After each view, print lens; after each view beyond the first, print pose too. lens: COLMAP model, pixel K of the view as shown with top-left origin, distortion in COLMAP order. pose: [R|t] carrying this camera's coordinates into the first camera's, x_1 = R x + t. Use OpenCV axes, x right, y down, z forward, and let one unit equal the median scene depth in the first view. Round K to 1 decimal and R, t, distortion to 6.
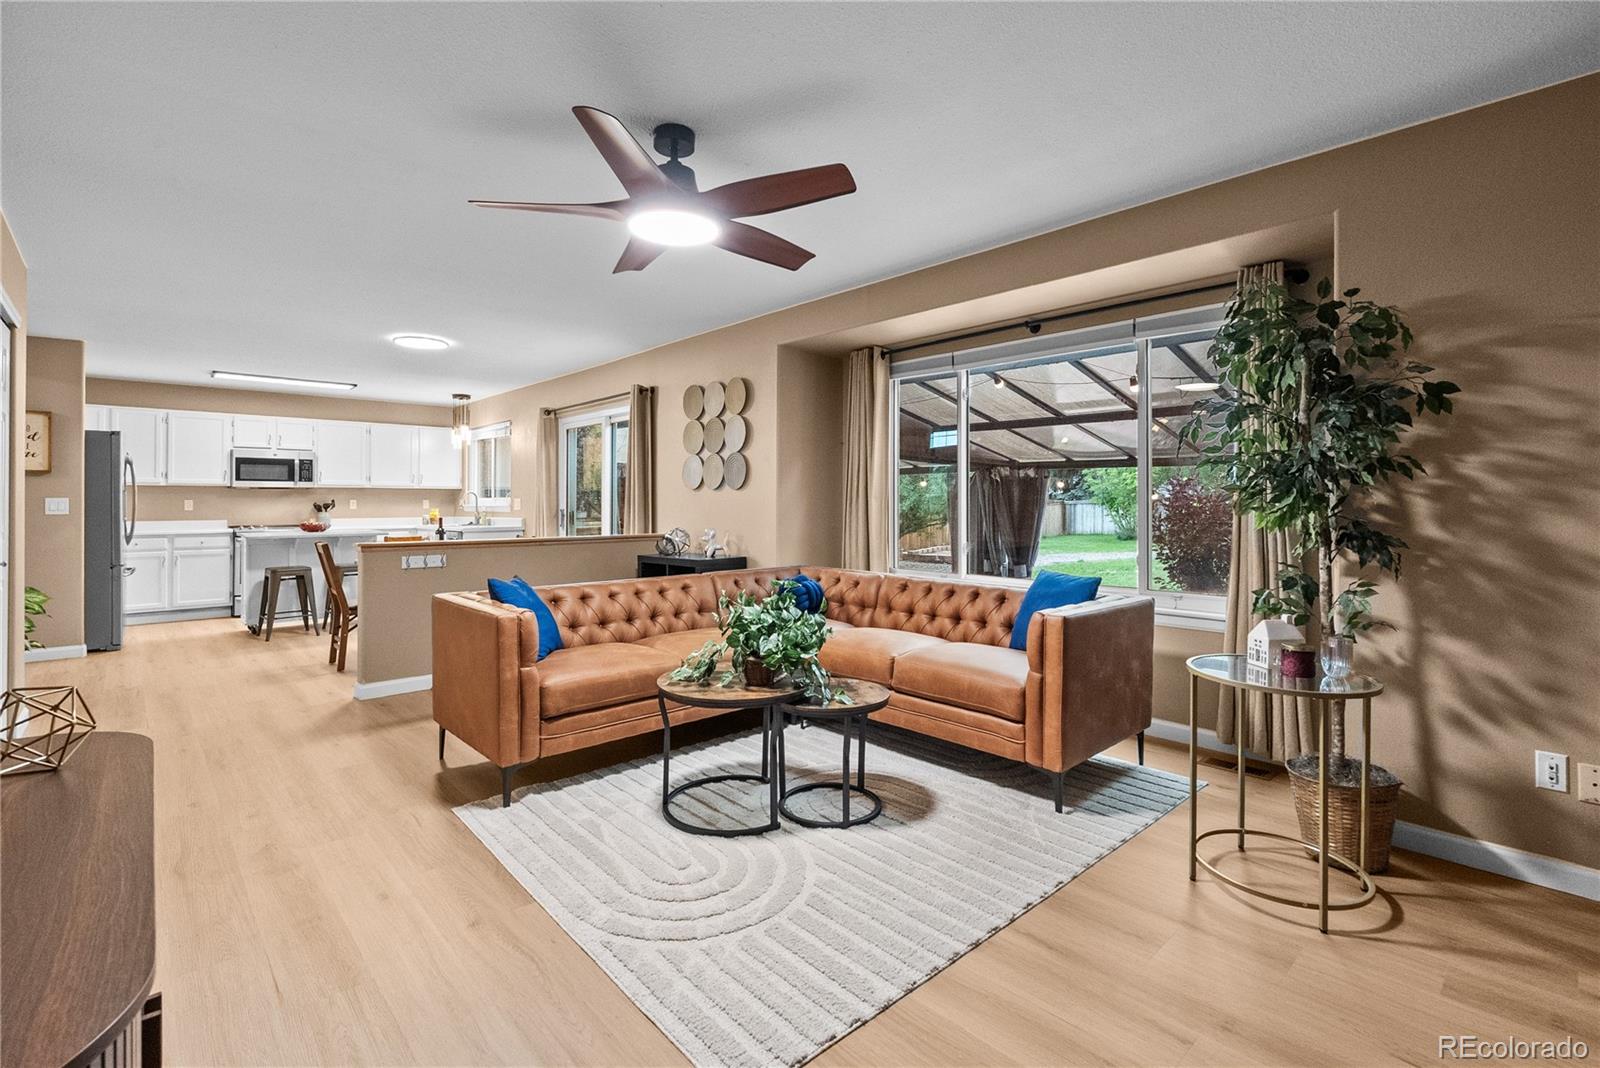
lens RADIAL K [[716.9, 0, 793.1], [0, 716.9, 498.7], [0, 0, 1]] dist [-0.007534, 0.002959]
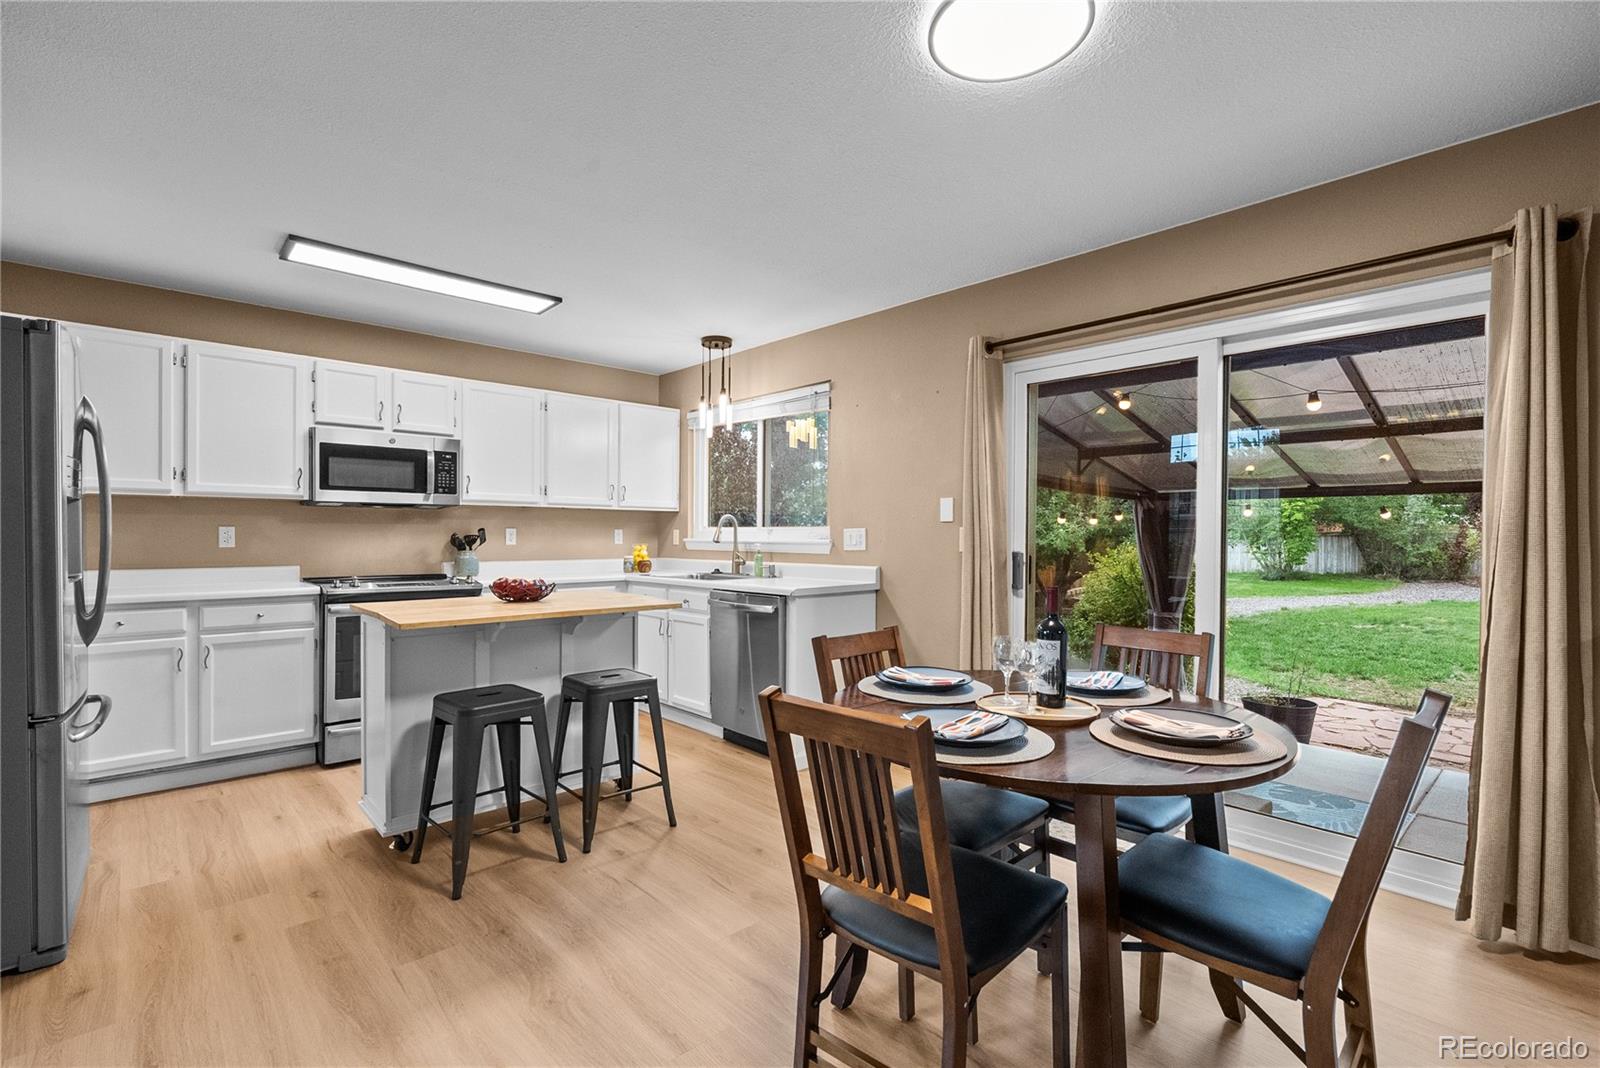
lens RADIAL K [[716.9, 0, 800.9], [0, 716.9, 542.3], [0, 0, 1]] dist [-0.007534, 0.002959]
pose [[0.999973, 0.007204, -0.001091, -0.644250], [-0.007184, 0.999821, 0.017523, 0.001337], [0.001217, -0.017515, 0.999846, 0.724841]]
